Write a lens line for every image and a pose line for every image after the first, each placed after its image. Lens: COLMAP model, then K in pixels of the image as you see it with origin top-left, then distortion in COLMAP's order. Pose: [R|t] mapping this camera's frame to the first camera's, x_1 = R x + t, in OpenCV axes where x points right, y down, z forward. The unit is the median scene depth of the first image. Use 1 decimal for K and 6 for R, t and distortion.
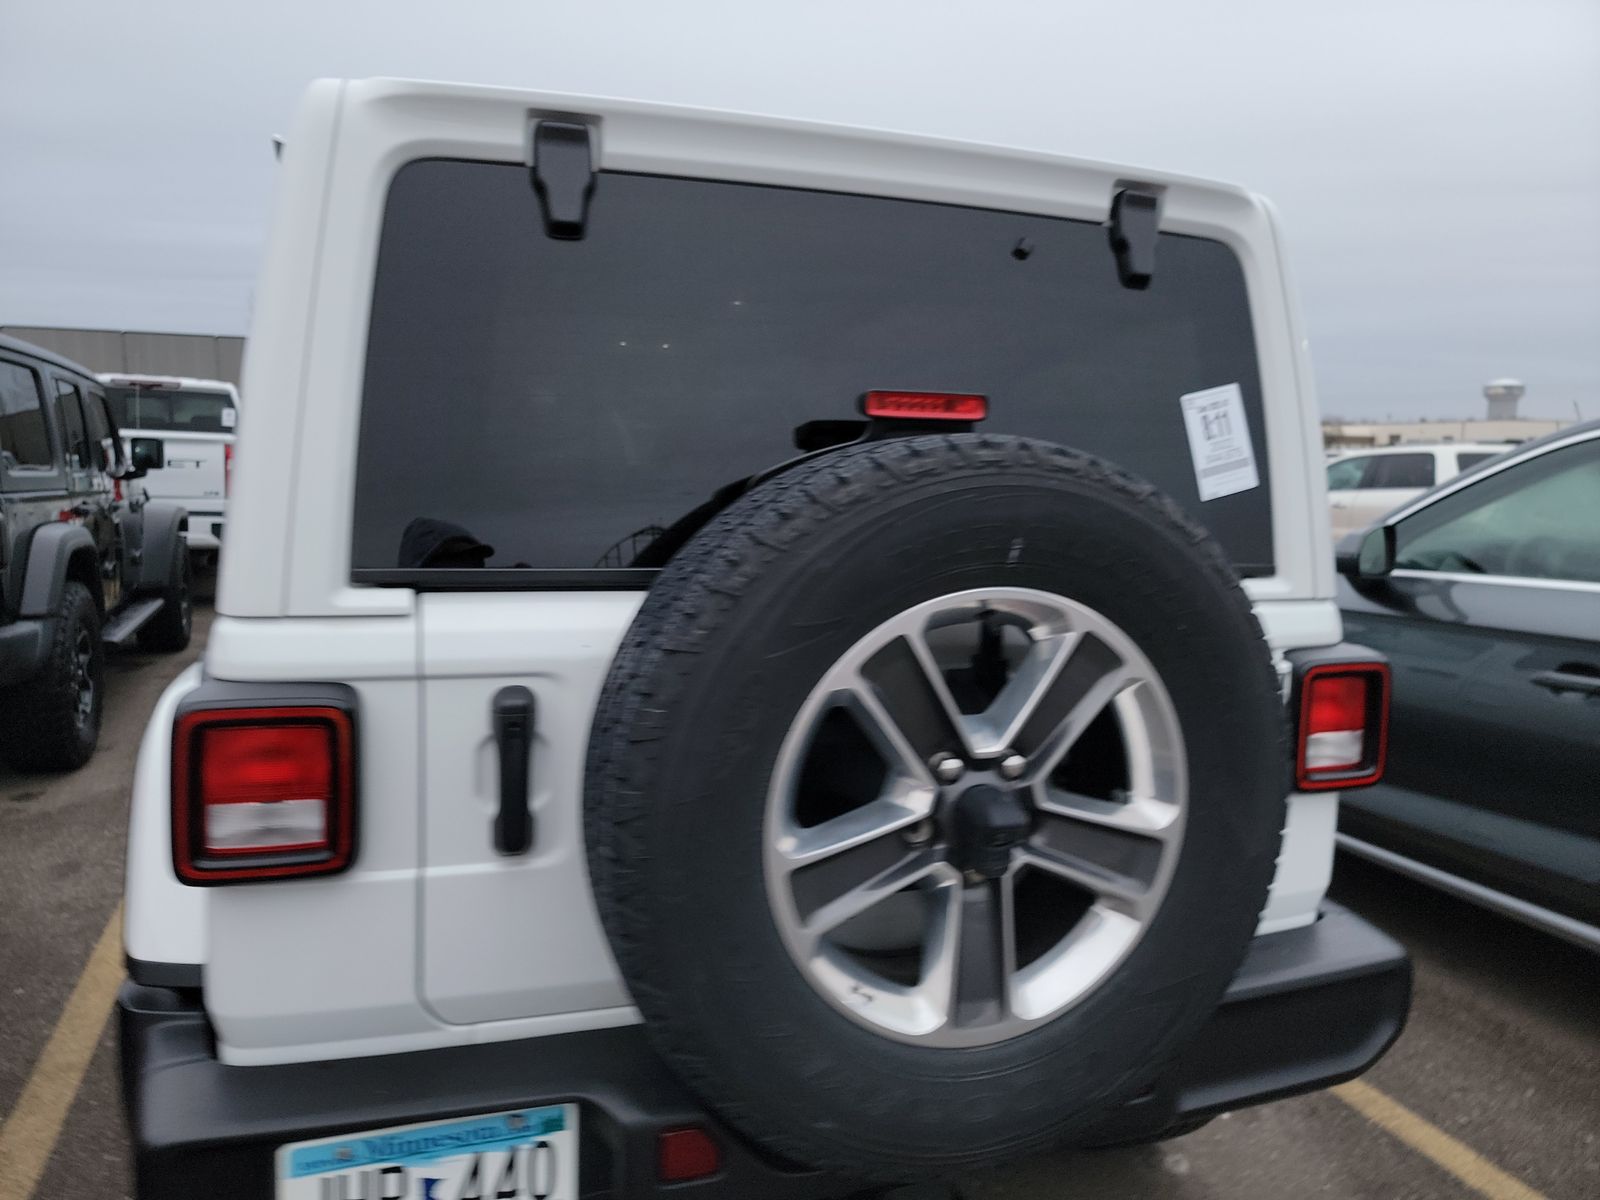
lens RADIAL K [[1154.7, 0, 800.2], [0, 1154.7, 598.3], [0, 0, 1]] dist [0.079201, -0.031321]
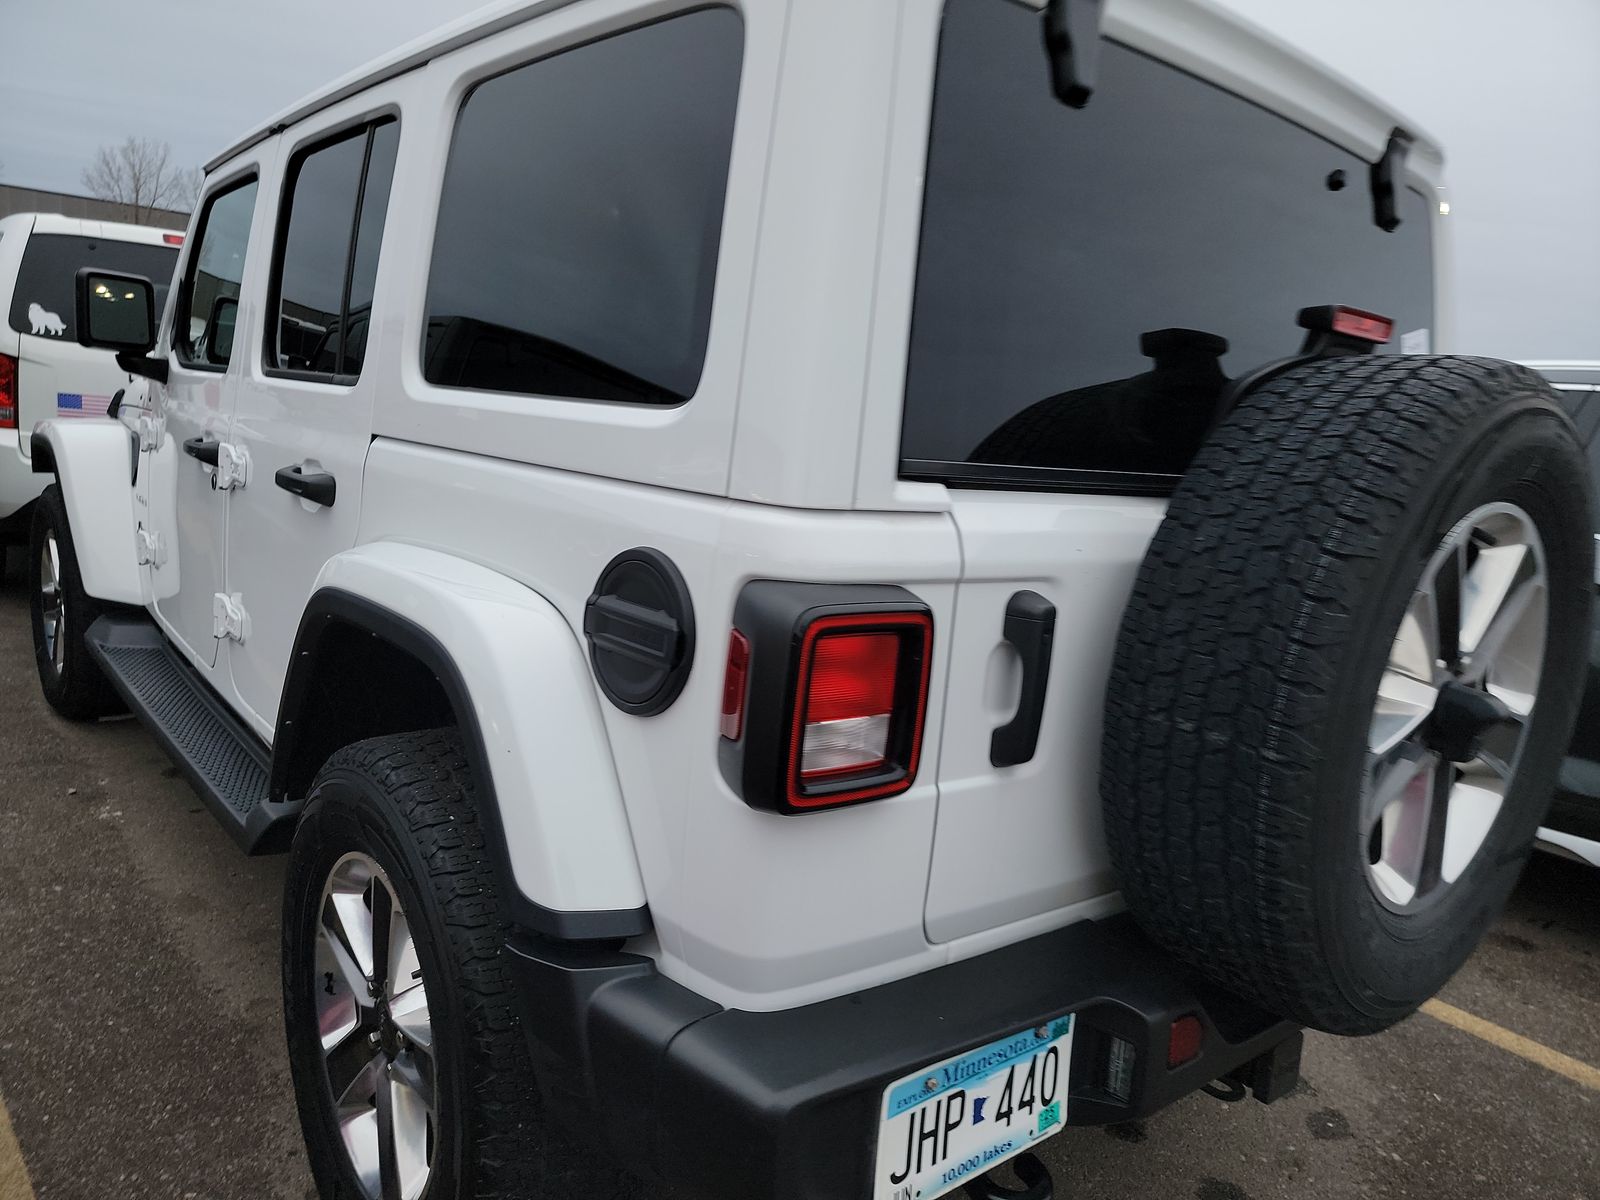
lens RADIAL K [[1154.7, 0, 801.0], [0, 1154.7, 601.1], [0, 0, 1]] dist [0.079201, -0.031321]
pose [[0.919493, -0.002931, 0.393096, -0.802008], [-0.031125, 0.996290, 0.080234, 0.014780], [-0.391872, -0.086010, 0.915990, 0.211687]]
